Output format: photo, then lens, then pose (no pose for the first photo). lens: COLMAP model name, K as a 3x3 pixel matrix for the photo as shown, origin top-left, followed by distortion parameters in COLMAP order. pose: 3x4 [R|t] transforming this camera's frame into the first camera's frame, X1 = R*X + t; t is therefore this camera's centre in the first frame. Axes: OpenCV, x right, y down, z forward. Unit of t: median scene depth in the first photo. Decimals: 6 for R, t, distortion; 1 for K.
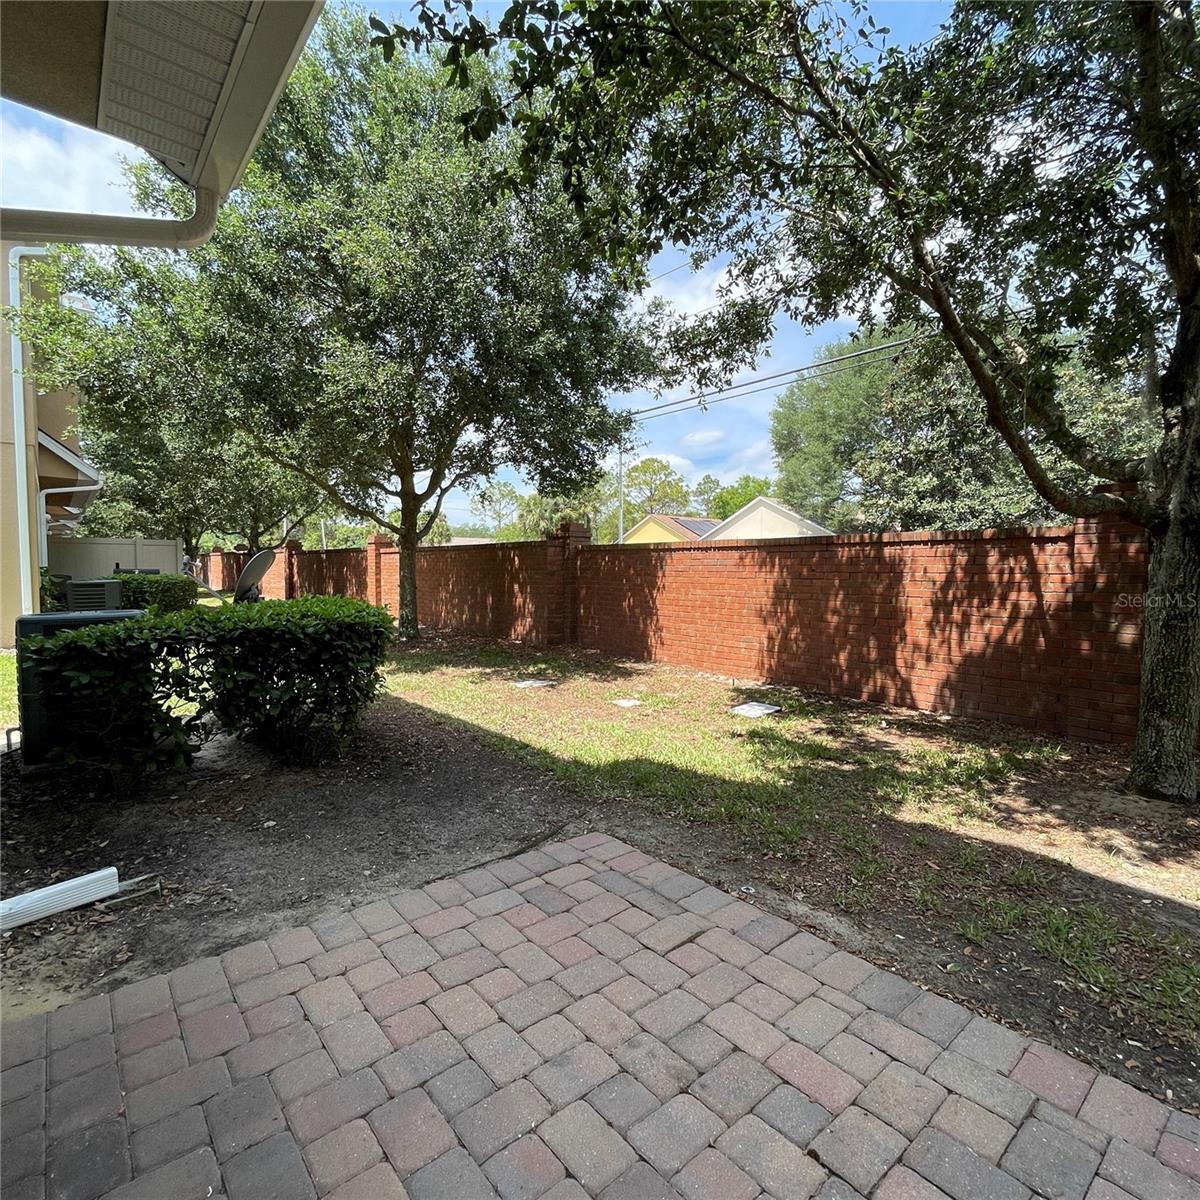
lens RADIAL K [[643.8, 0, 599.7], [0, 643.8, 598.9], [0, 0, 1]] dist [-0.000550, -0.000428]
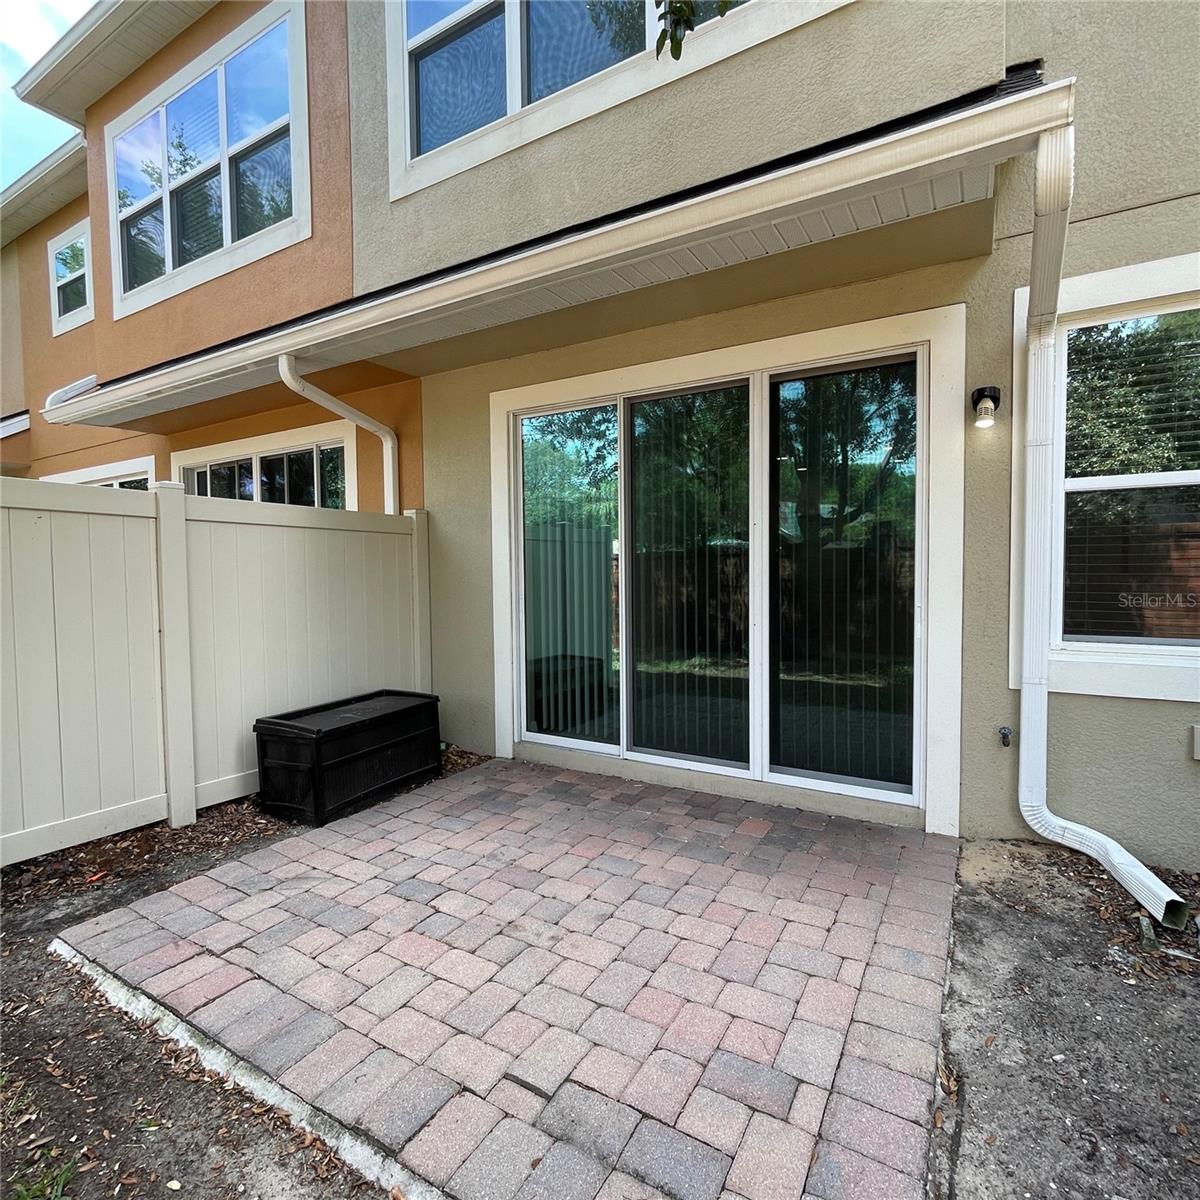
lens RADIAL K [[643.8, 0, 600.6], [0, 643.8, 598.0], [0, 0, 1]] dist [-0.000550, -0.000428]
pose [[-0.943833, 0.023629, -0.329577, 0.322254], [-0.006942, 0.995801, 0.091275, -0.081306], [0.330350, 0.088437, -0.939706, 1.887949]]
